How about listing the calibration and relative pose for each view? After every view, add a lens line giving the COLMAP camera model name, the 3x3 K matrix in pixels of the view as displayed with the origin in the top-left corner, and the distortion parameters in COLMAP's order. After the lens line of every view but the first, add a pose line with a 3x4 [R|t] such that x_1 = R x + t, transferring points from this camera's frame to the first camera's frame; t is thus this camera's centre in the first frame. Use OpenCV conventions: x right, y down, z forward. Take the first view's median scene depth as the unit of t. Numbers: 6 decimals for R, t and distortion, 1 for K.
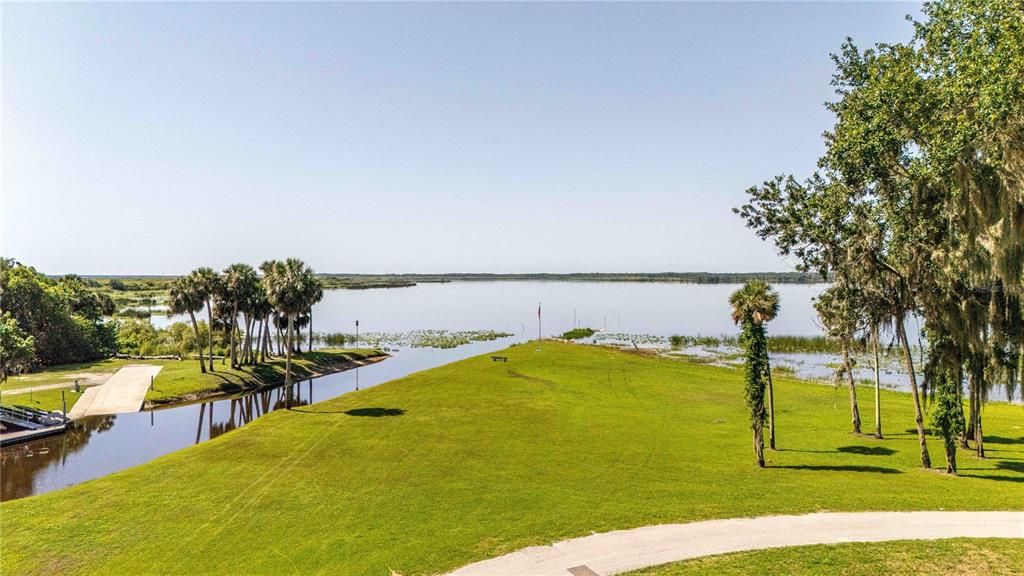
lens RADIAL K [[752.9, 0, 516.4], [0, 752.9, 287.6], [0, 0, 1]] dist [0.066293, -0.046363]
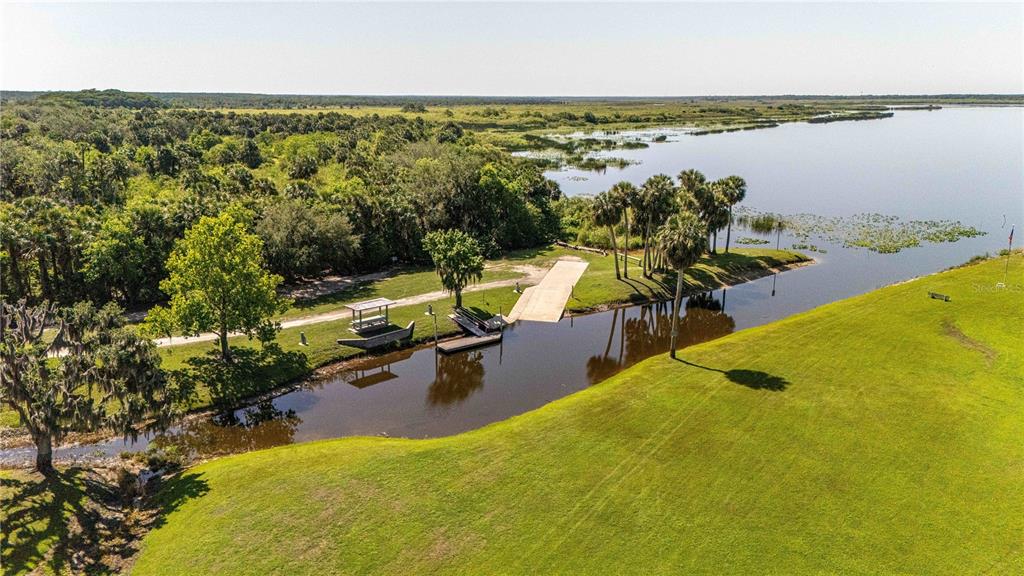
lens RADIAL K [[752.9, 0, 516.4], [0, 752.9, 287.6], [0, 0, 1]] dist [0.066293, -0.046363]
pose [[0.834183, 0.141266, -0.533088, 0.043240], [-0.015768, 0.972350, 0.232994, -0.121966], [0.551262, -0.185954, 0.813346, 0.036257]]
